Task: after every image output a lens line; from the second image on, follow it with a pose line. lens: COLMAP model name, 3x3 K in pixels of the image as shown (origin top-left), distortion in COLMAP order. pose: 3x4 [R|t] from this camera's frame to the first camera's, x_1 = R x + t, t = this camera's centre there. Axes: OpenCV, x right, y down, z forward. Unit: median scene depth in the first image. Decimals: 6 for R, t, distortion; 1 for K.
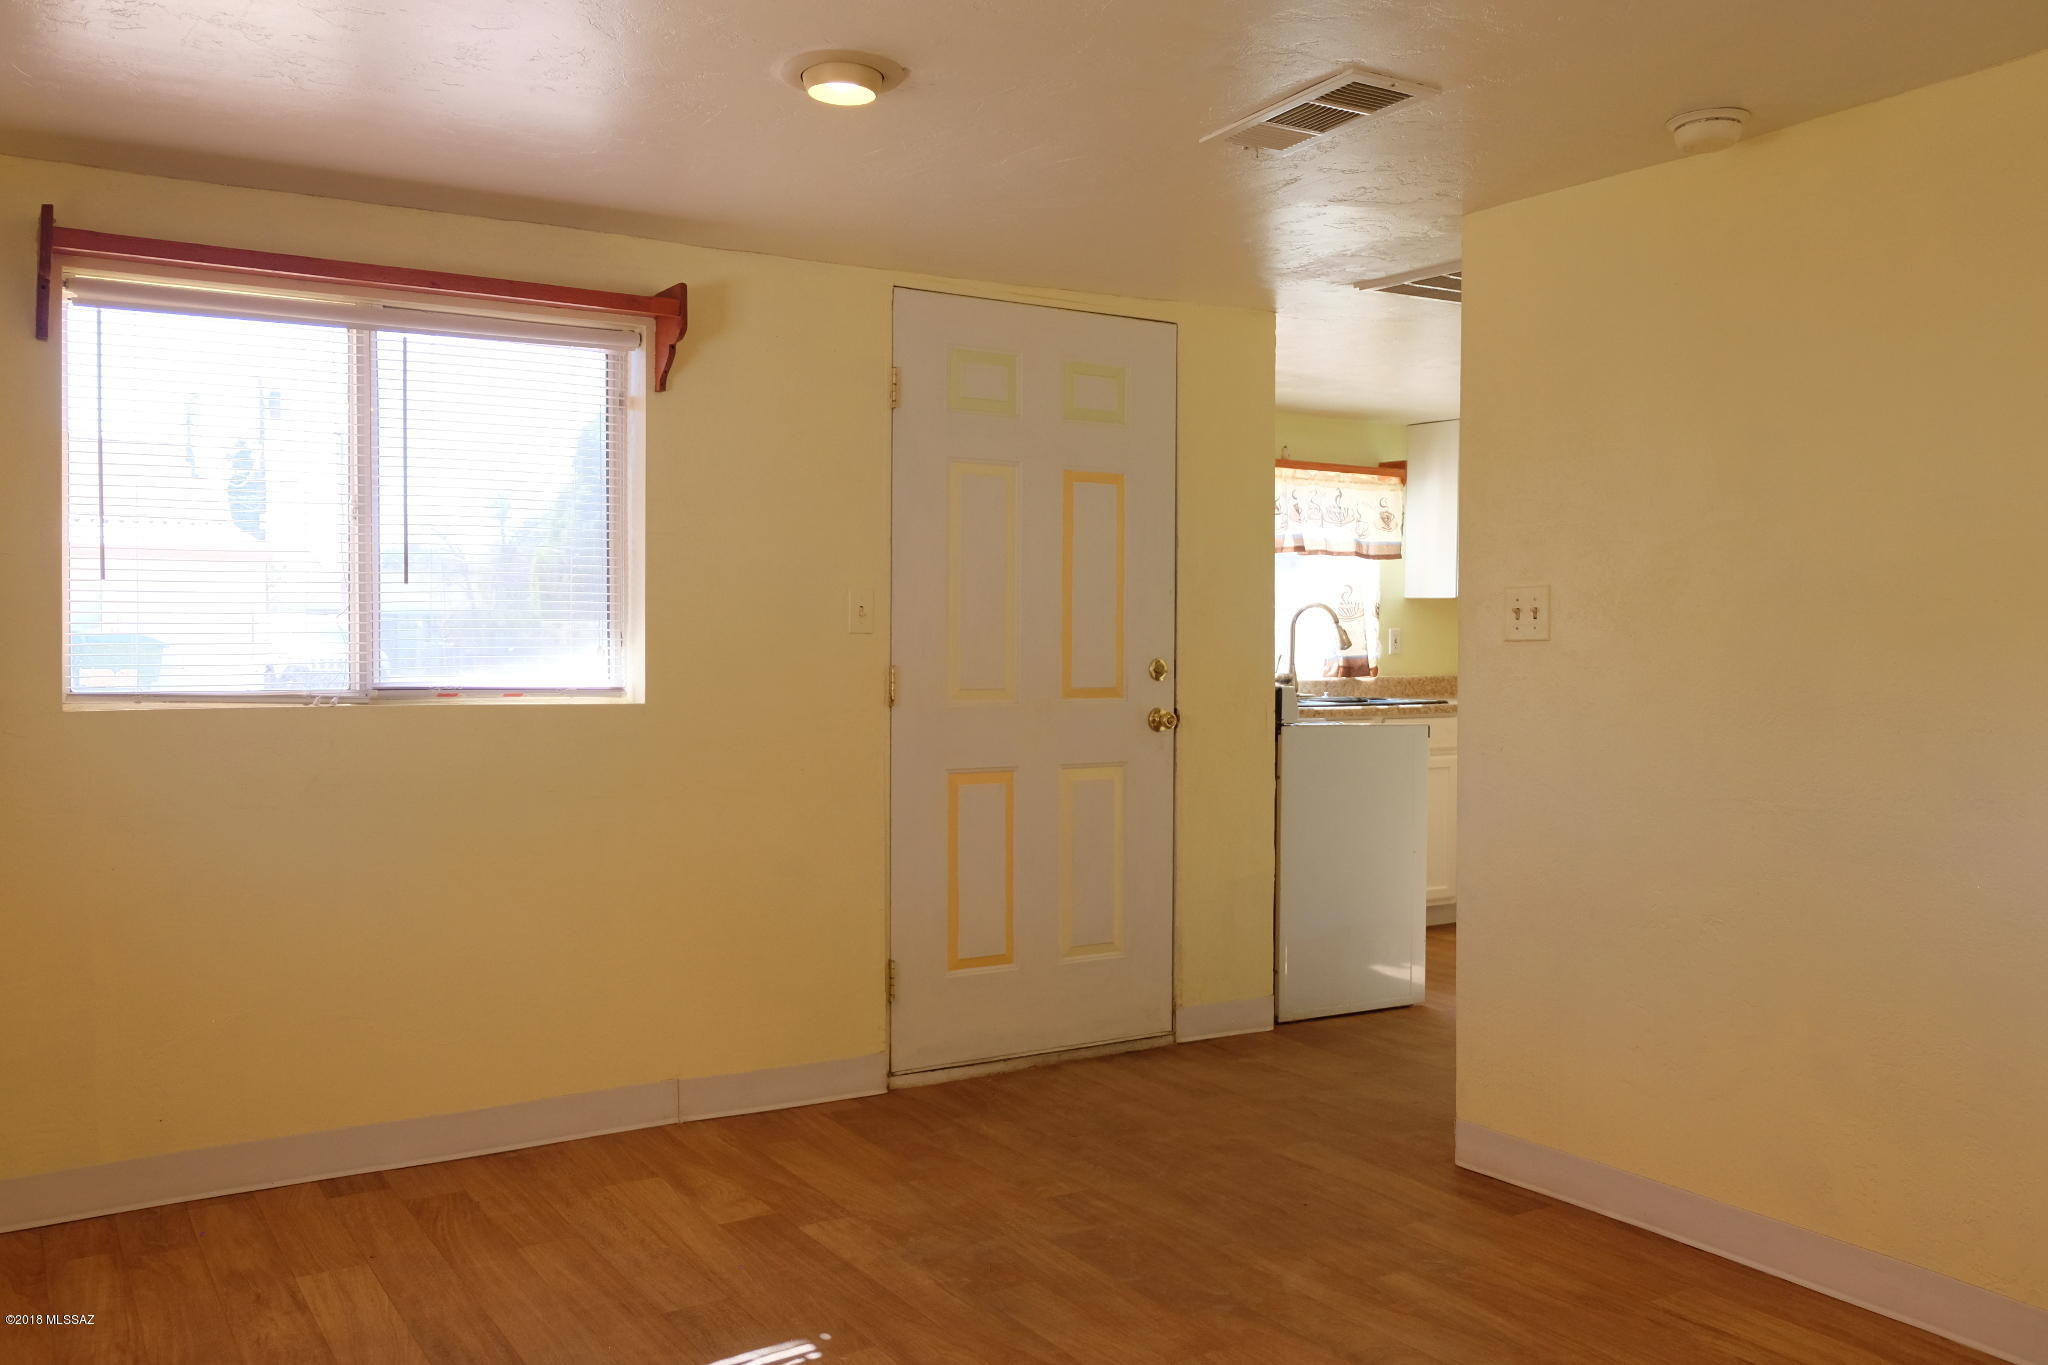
lens RADIAL K [[1673.3, 0, 1013.6], [0, 1673.3, 690.0], [0, 0, 1]] dist [-0.028360, 0.058607]
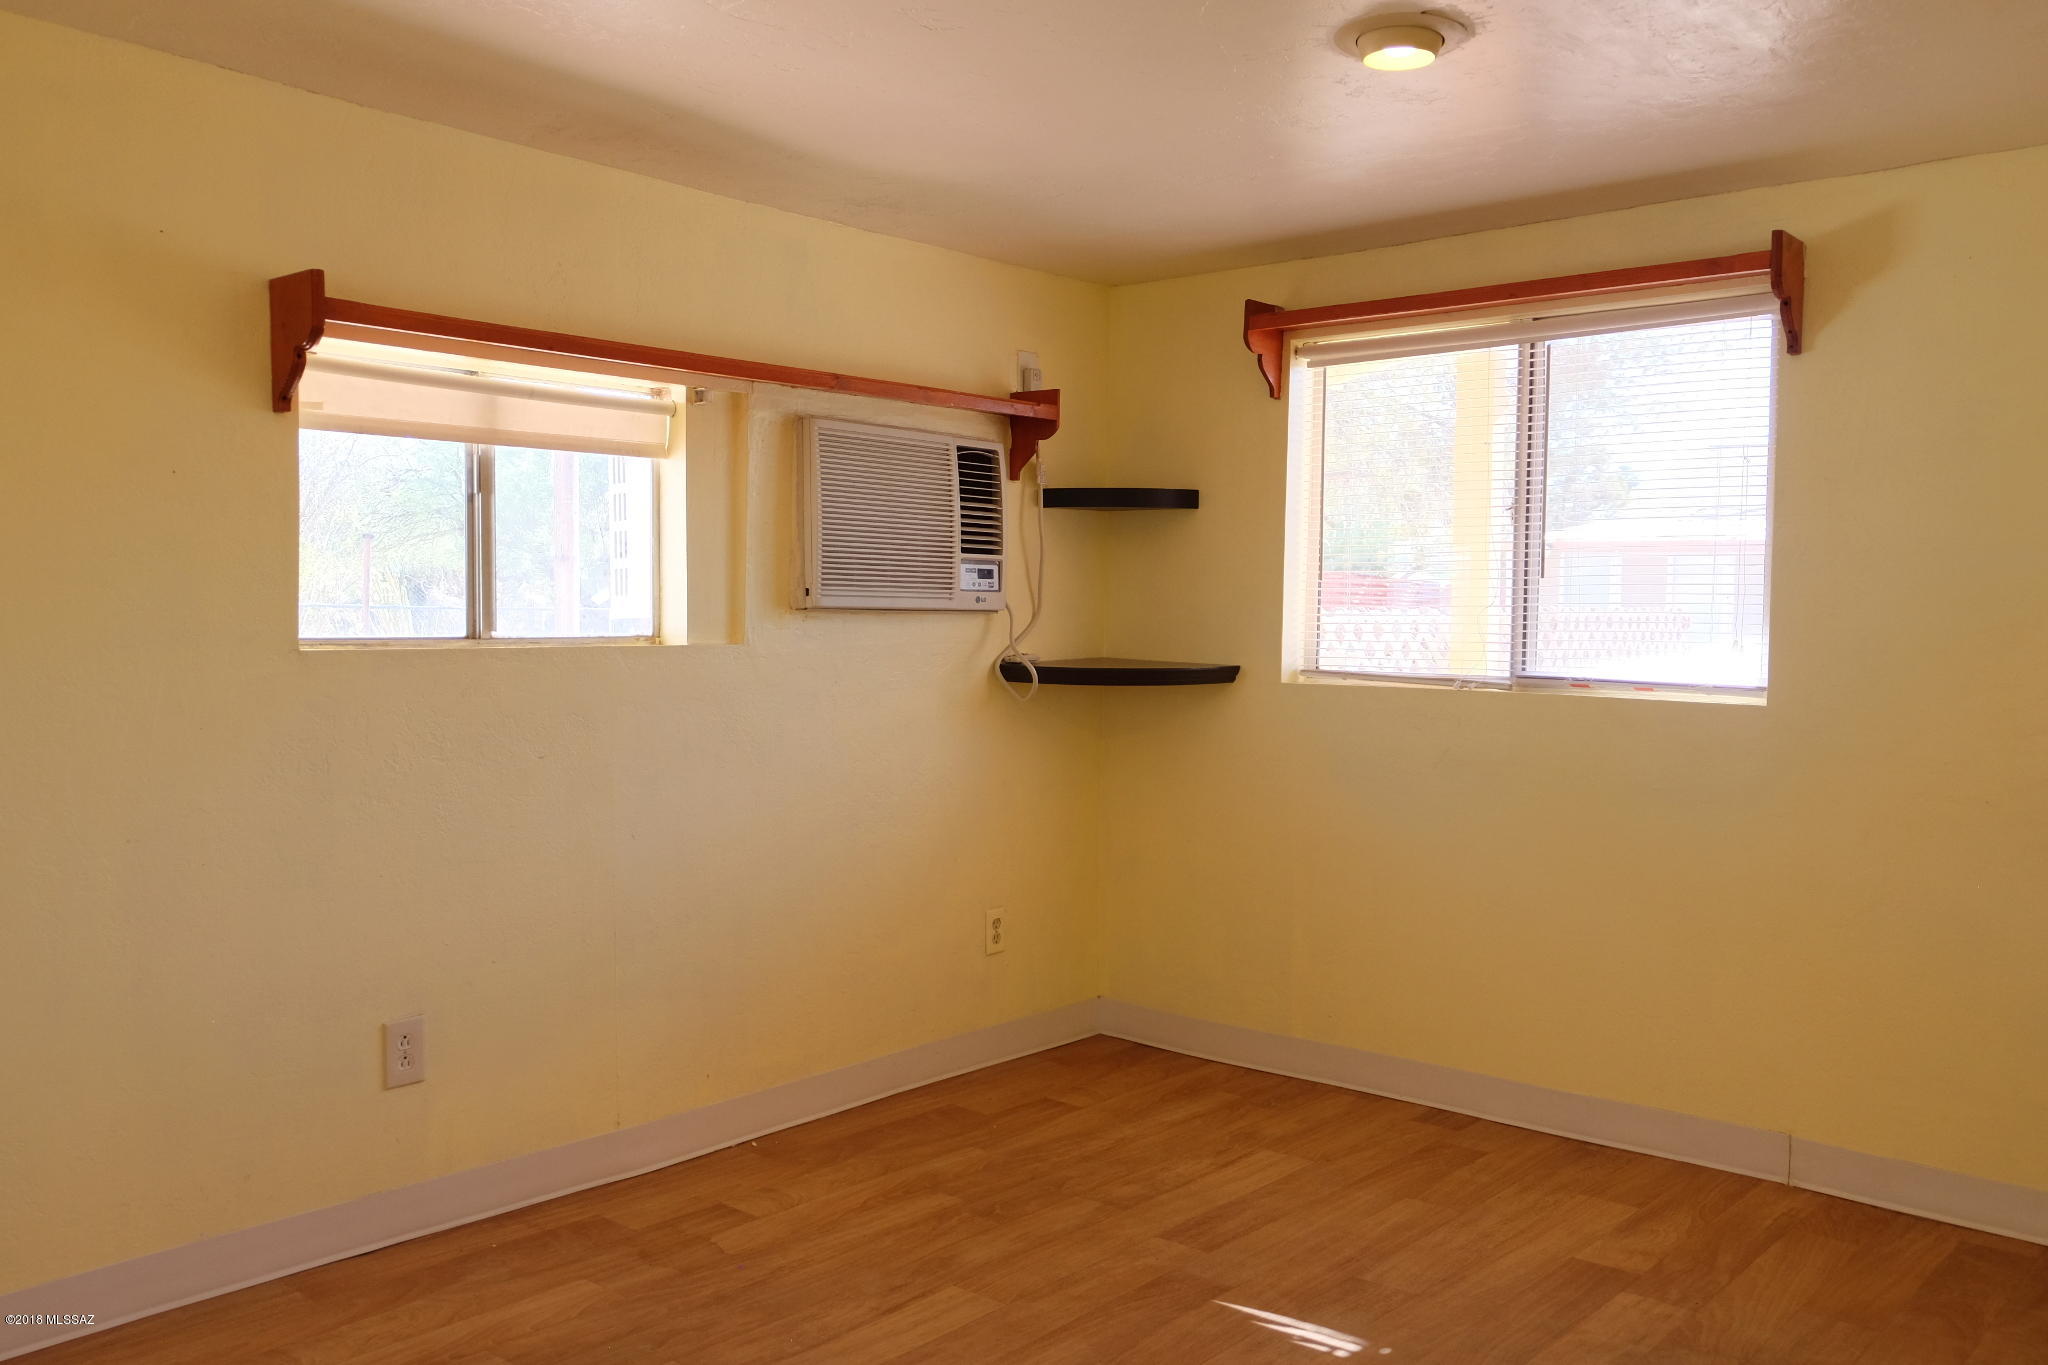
lens RADIAL K [[1673.3, 0, 1011.5], [0, 1673.3, 678.1], [0, 0, 1]] dist [-0.028360, 0.058607]
pose [[0.291434, 0.038002, -0.955836, 0.576233], [-0.042709, 0.998731, 0.026685, -0.014852], [0.955637, 0.033046, 0.292687, 0.388708]]
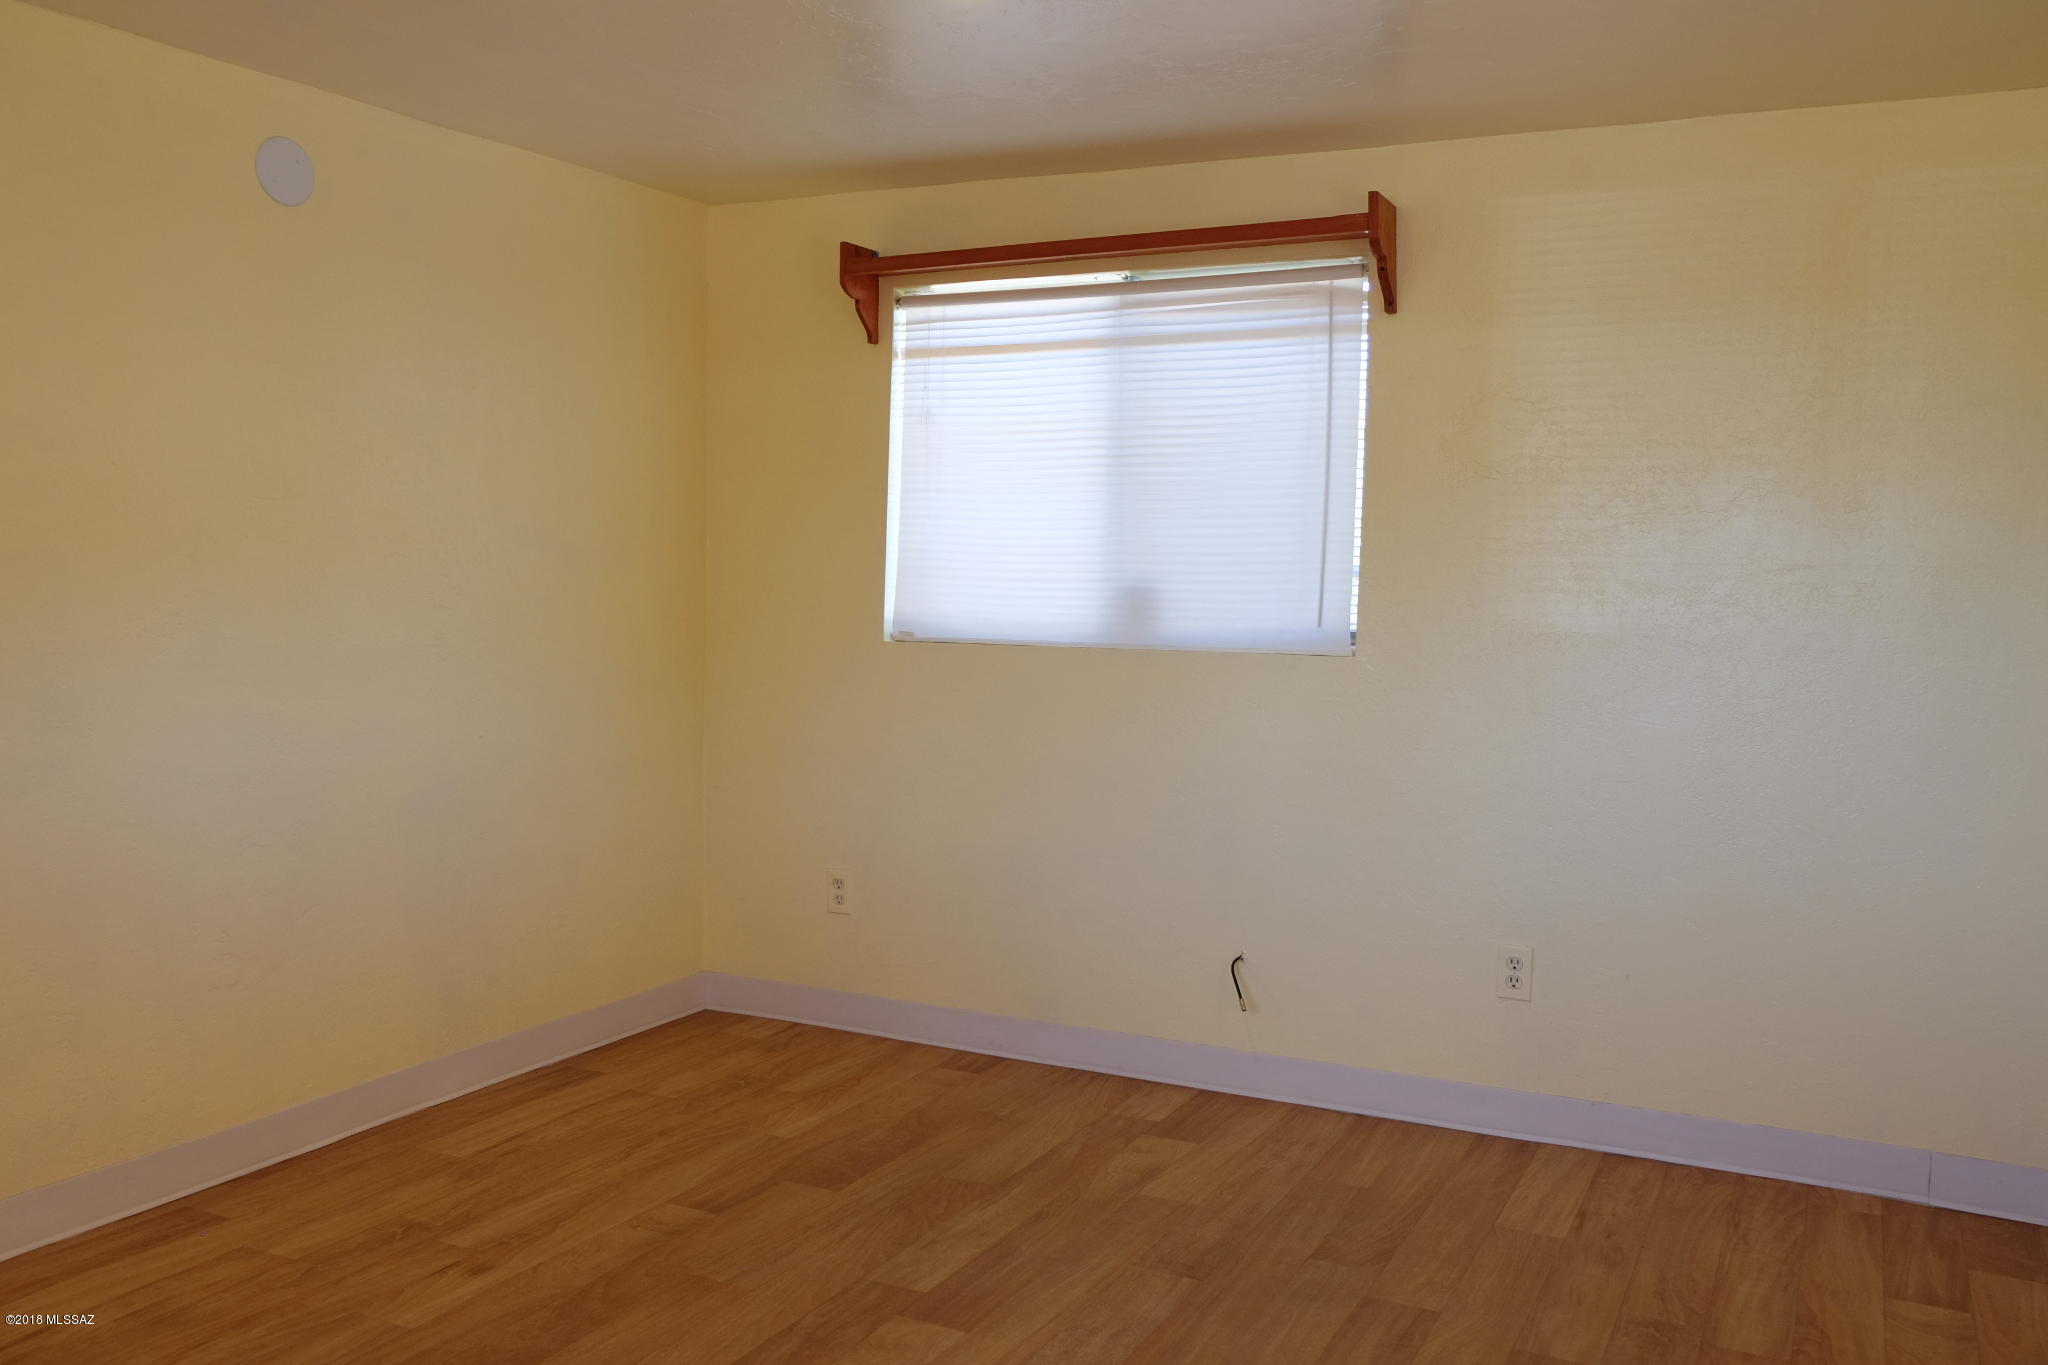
lens RADIAL K [[1673.3, 0, 990.3], [0, 1673.3, 668.7], [0, 0, 1]] dist [-0.028360, 0.058607]
pose [[-0.504322, -0.057901, 0.861572, -0.944517], [0.017437, 0.996863, 0.077200, -0.061077], [-0.863340, 0.053957, -0.501730, 1.530709]]
